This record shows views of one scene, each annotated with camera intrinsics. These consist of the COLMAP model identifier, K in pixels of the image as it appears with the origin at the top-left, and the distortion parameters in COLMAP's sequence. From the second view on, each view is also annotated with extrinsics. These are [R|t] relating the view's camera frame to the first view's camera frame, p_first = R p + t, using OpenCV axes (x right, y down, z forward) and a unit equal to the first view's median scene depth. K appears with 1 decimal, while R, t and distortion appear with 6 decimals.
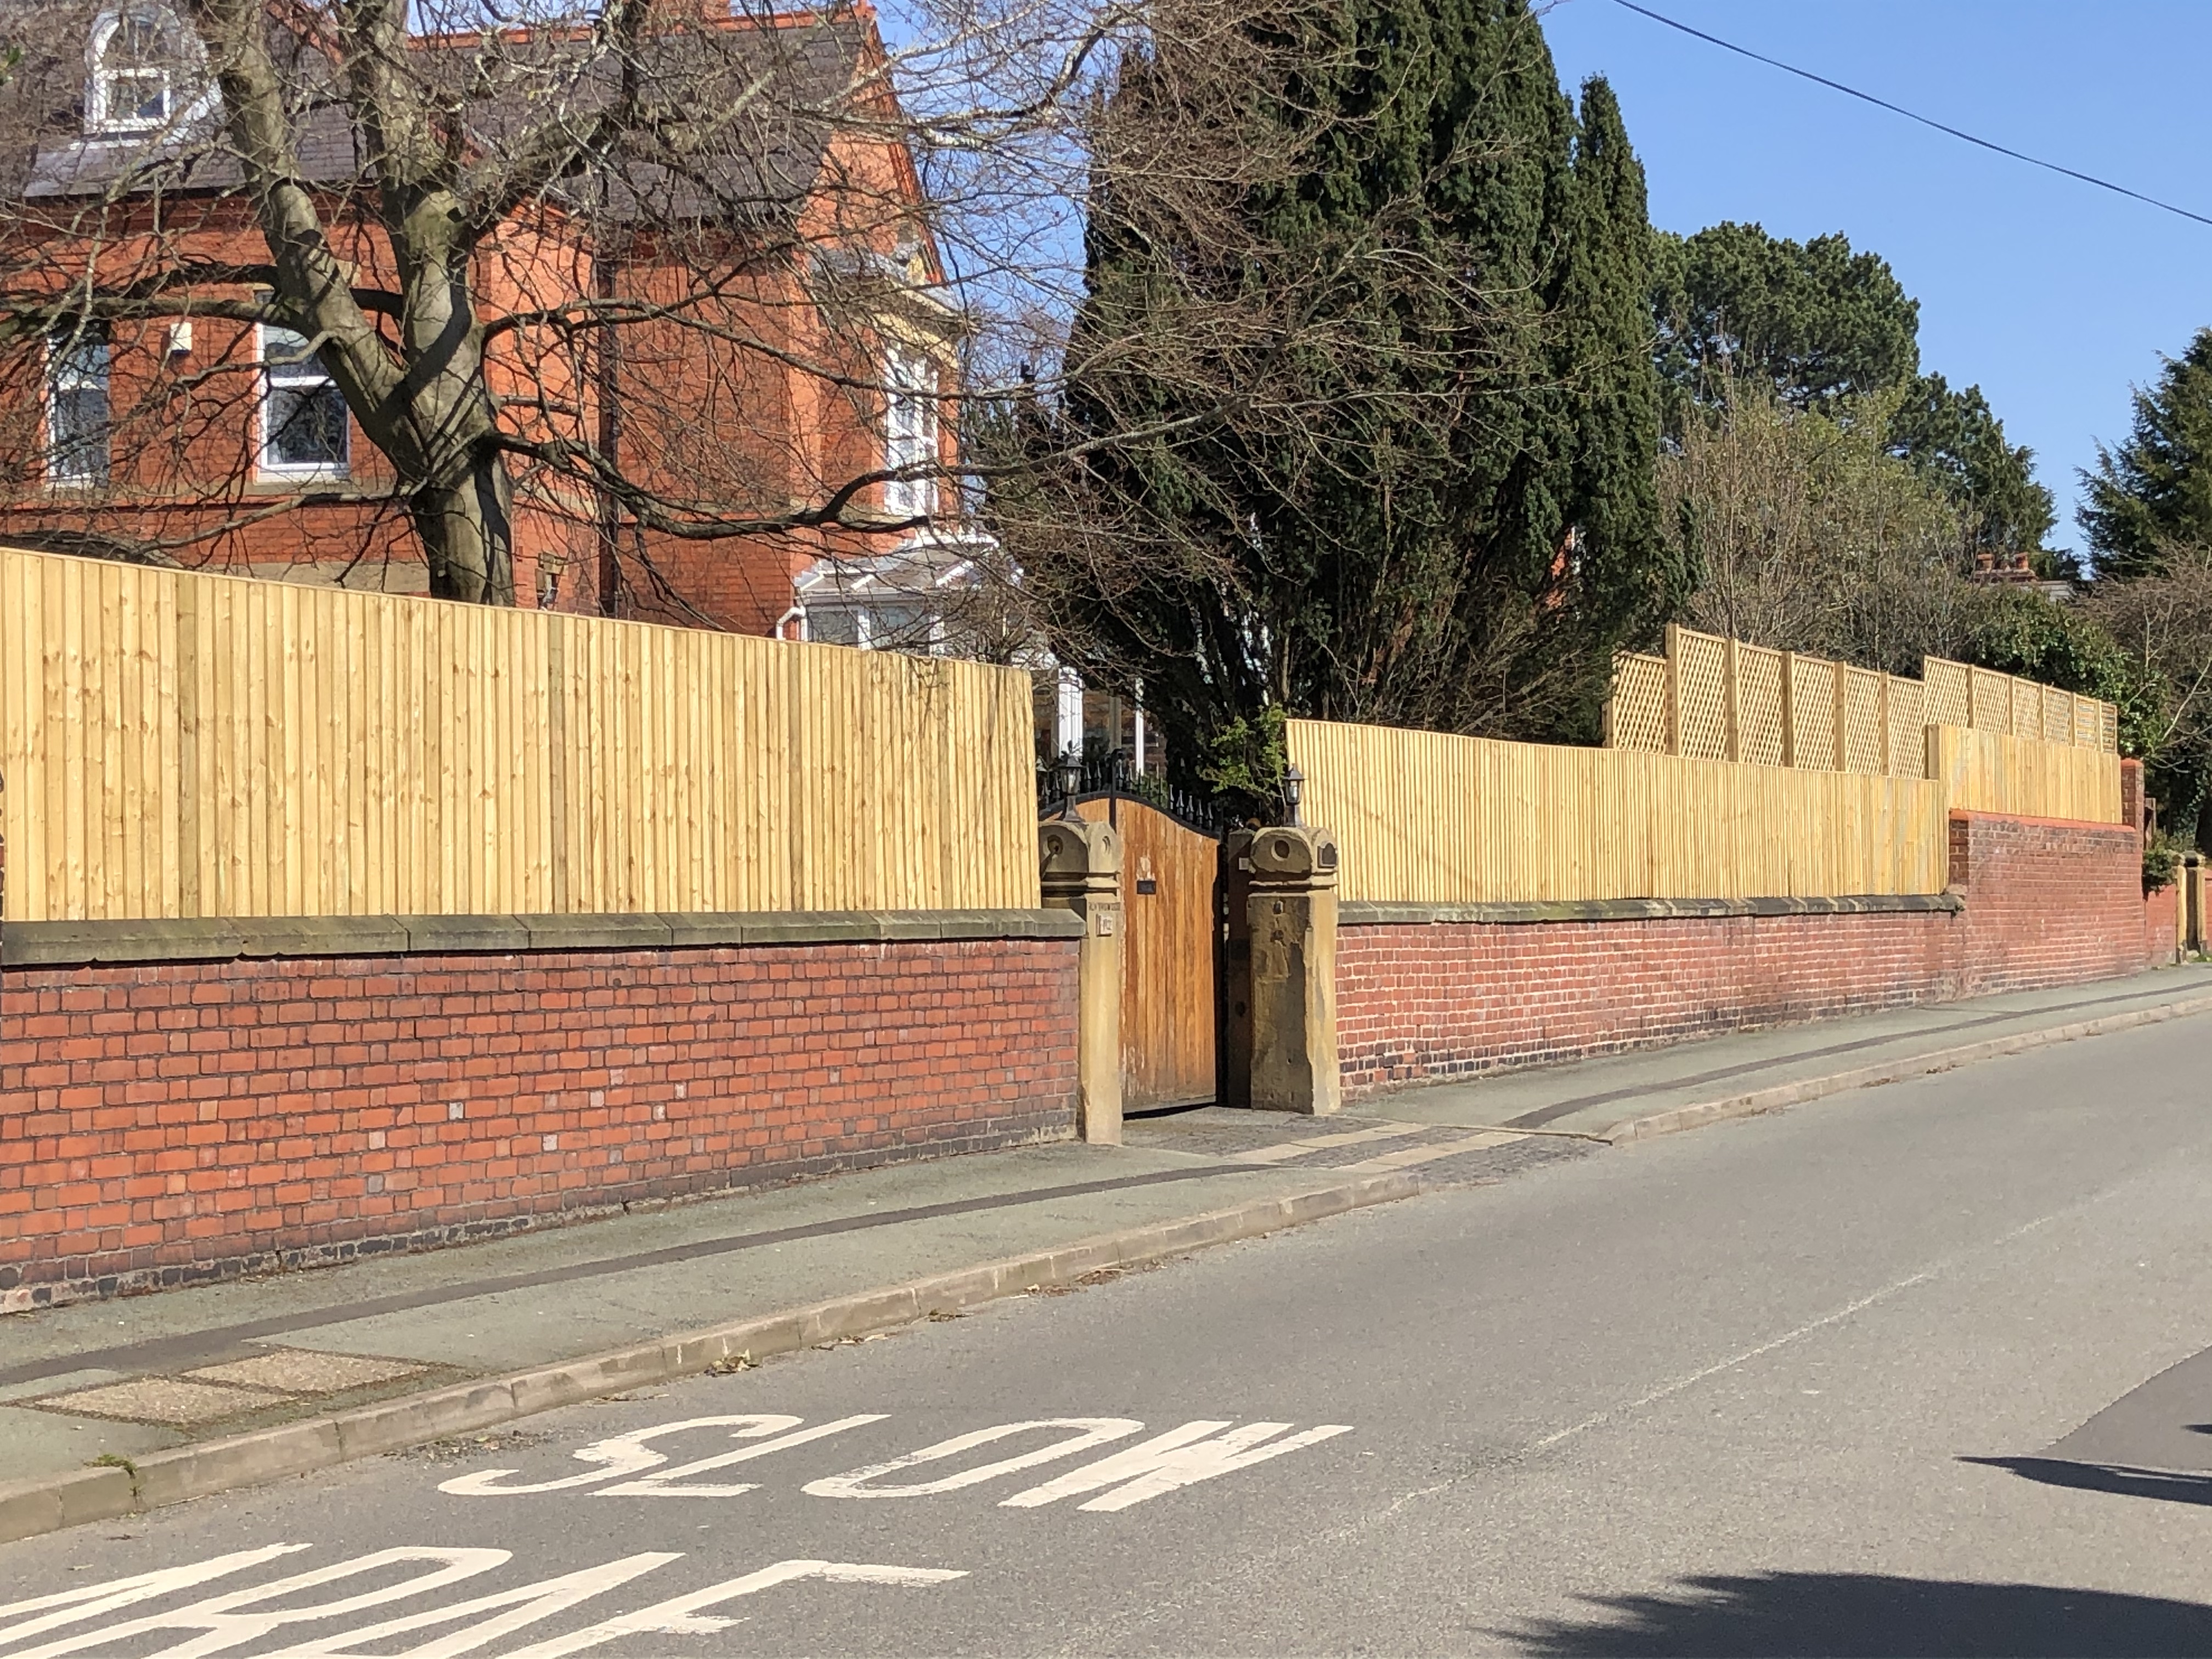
lens RADIAL K [[3601.5, 0, 1106.0], [0, 3601.5, 829.5], [0, 0, 1]] dist [0.195504, -0.675812]
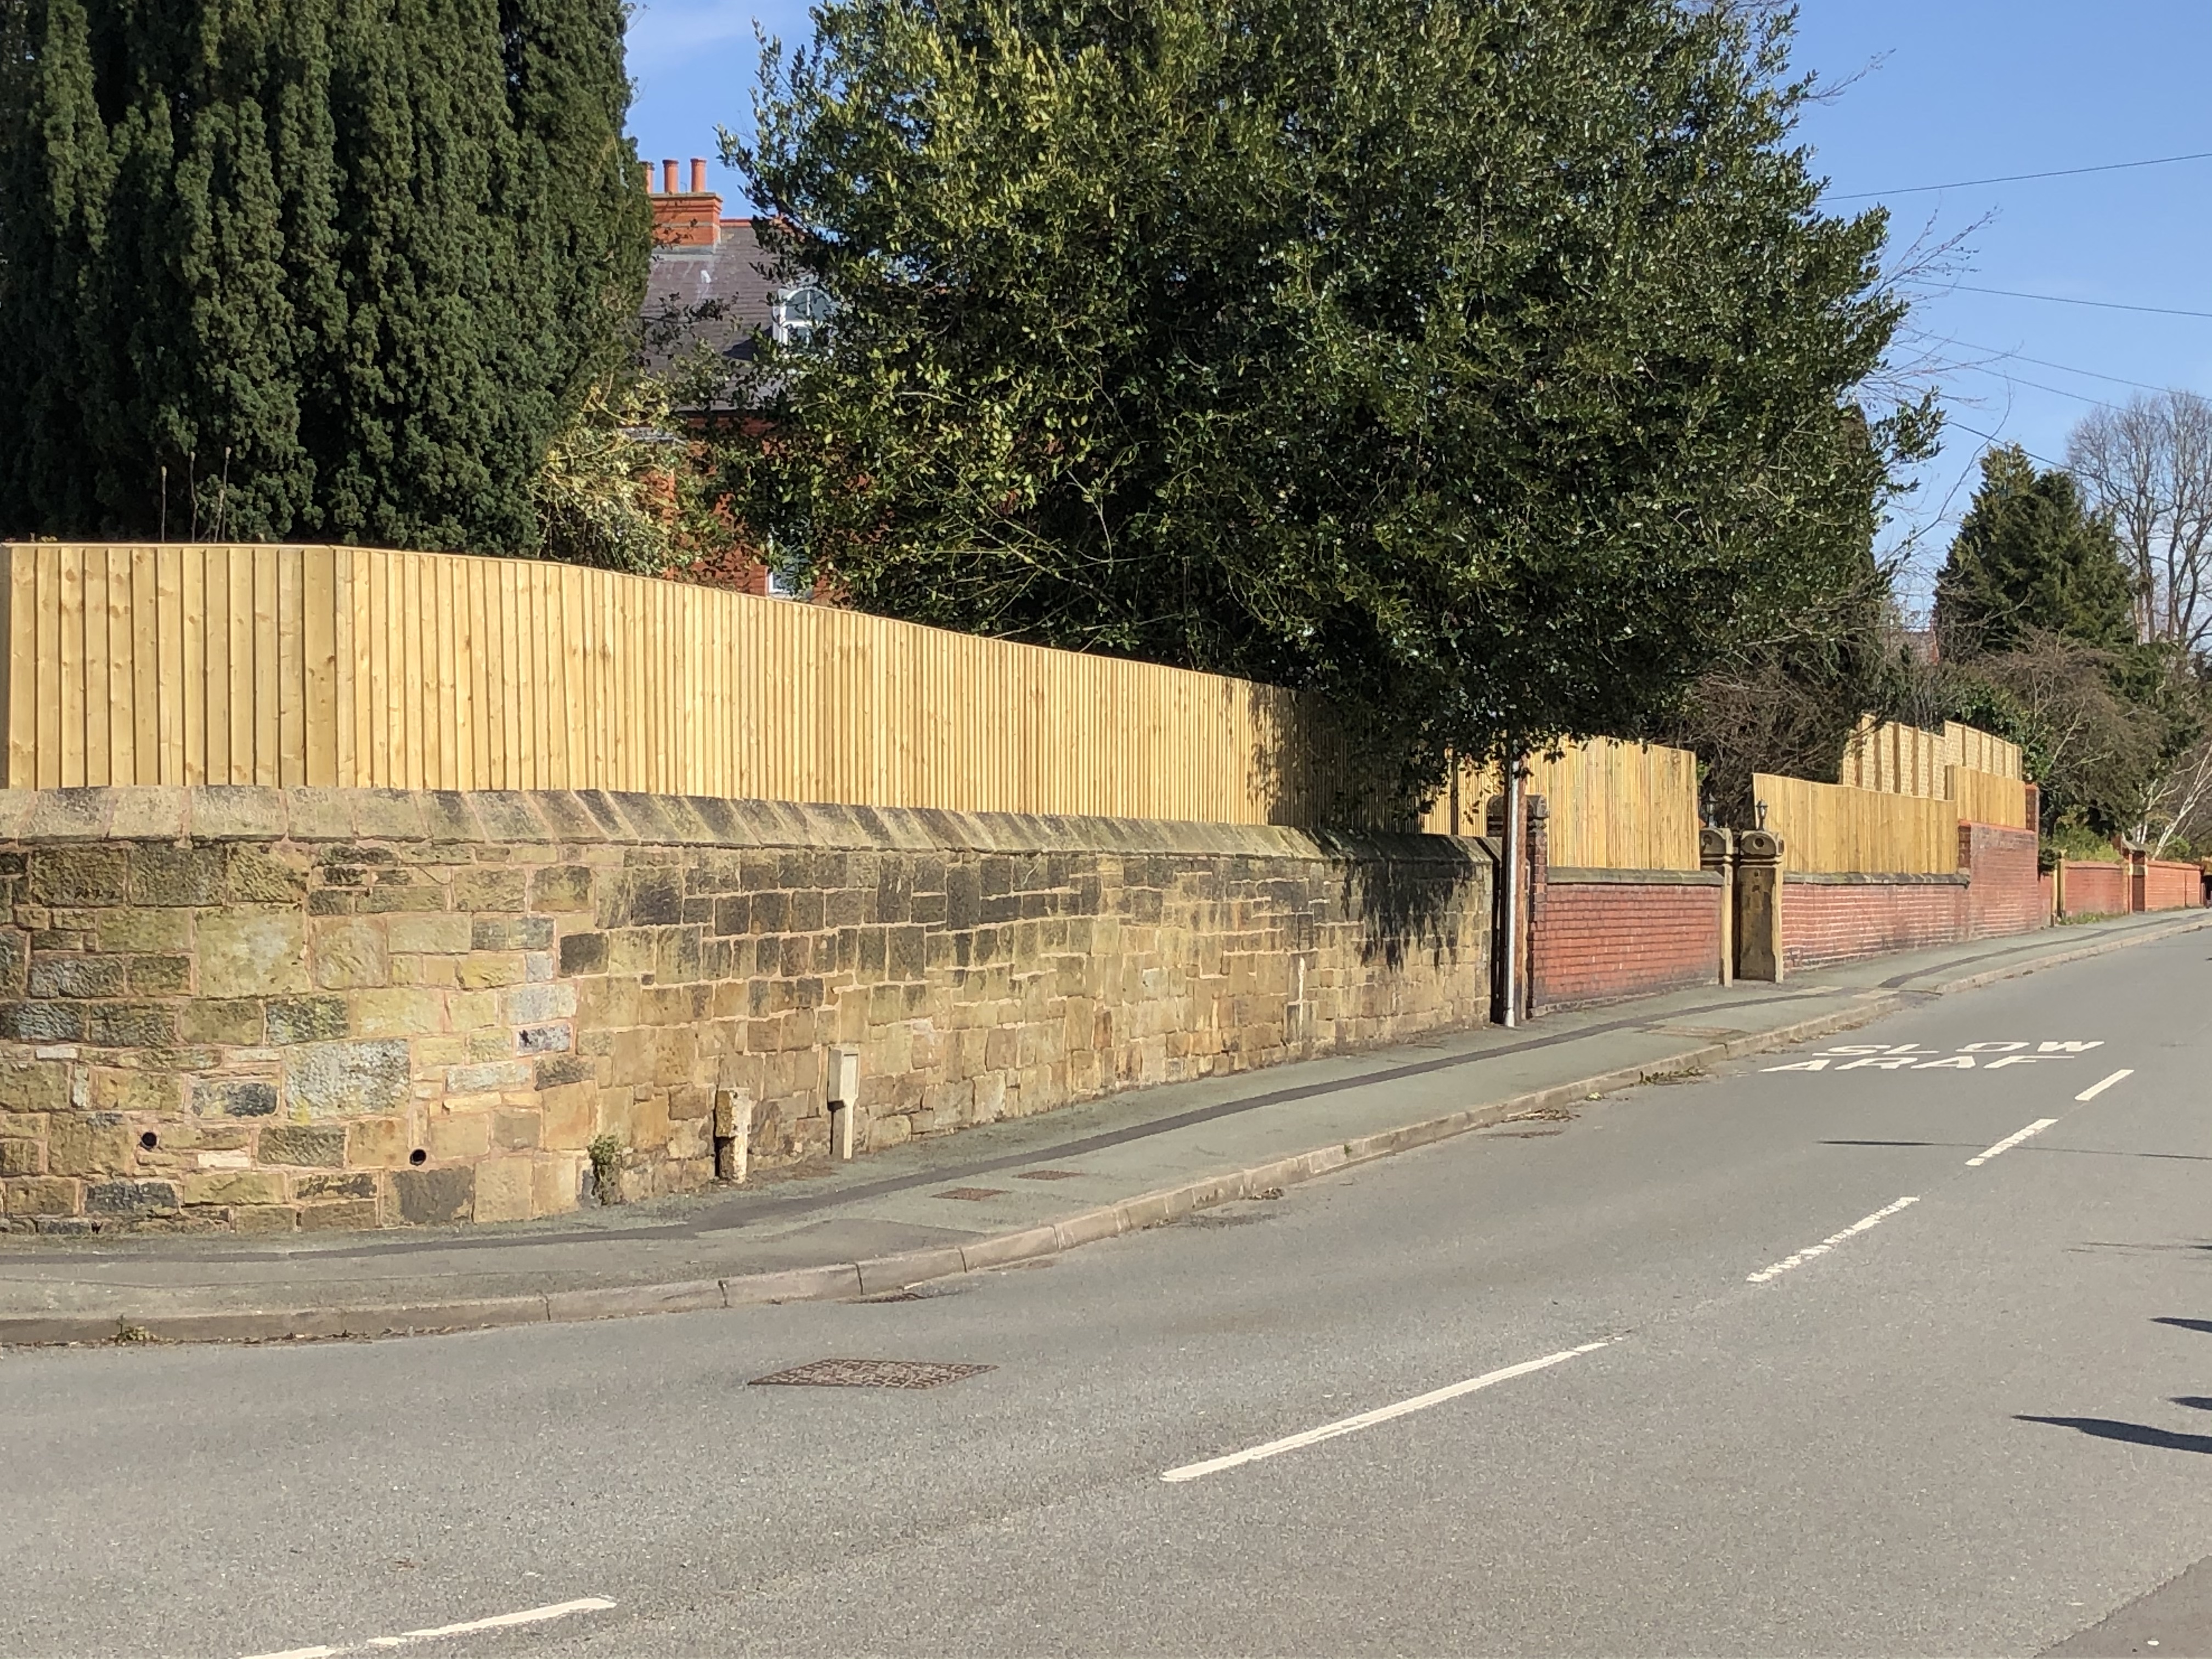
lens RADIAL K [[3601.5, 0, 1106.0], [0, 3601.5, 829.5], [0, 0, 1]] dist [0.195504, -0.675812]
pose [[0.995253, 0.003357, 0.097261, -0.227559], [-0.003421, 0.999994, 0.000496, -0.000550], [-0.097259, -0.000826, 0.995259, -0.410425]]
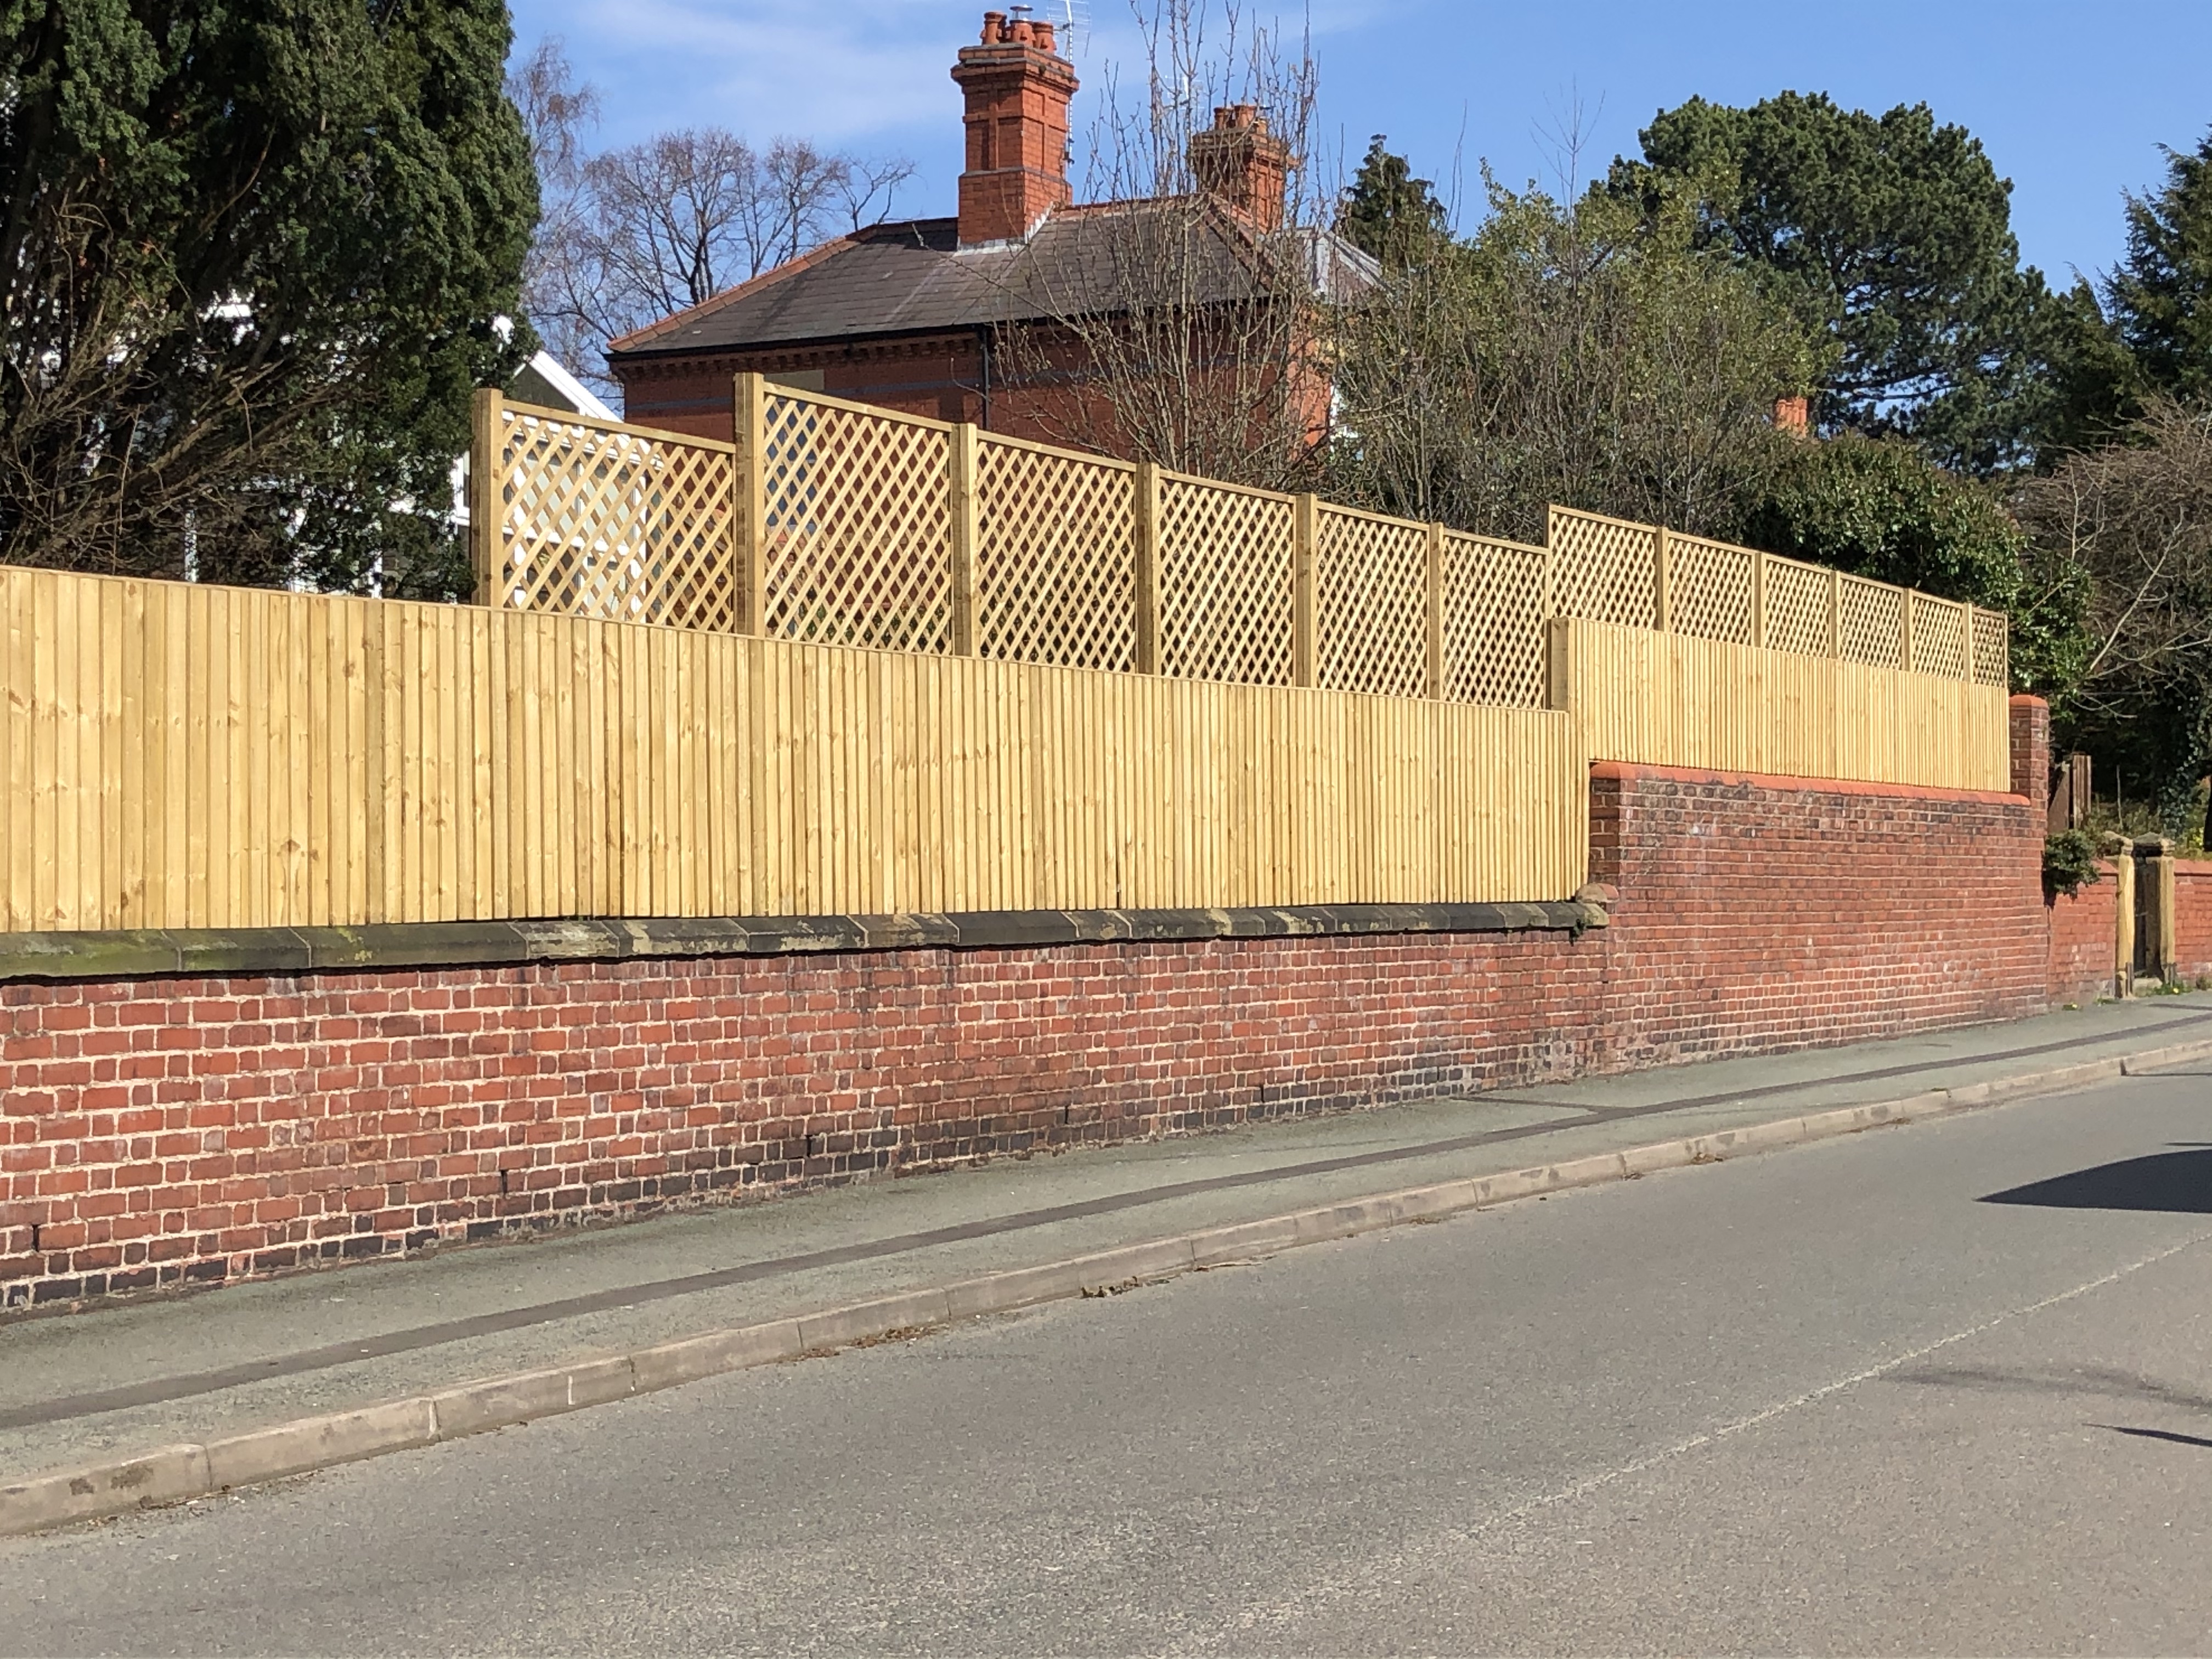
lens RADIAL K [[3601.5, 0, 1106.0], [0, 3601.5, 829.5], [0, 0, 1]] dist [0.195504, -0.675812]
pose [[0.997974, 0.007205, -0.063220, 0.154588], [-0.006811, 0.999956, 0.006442, 0.002216], [0.063264, -0.005998, 0.997979, 0.321747]]
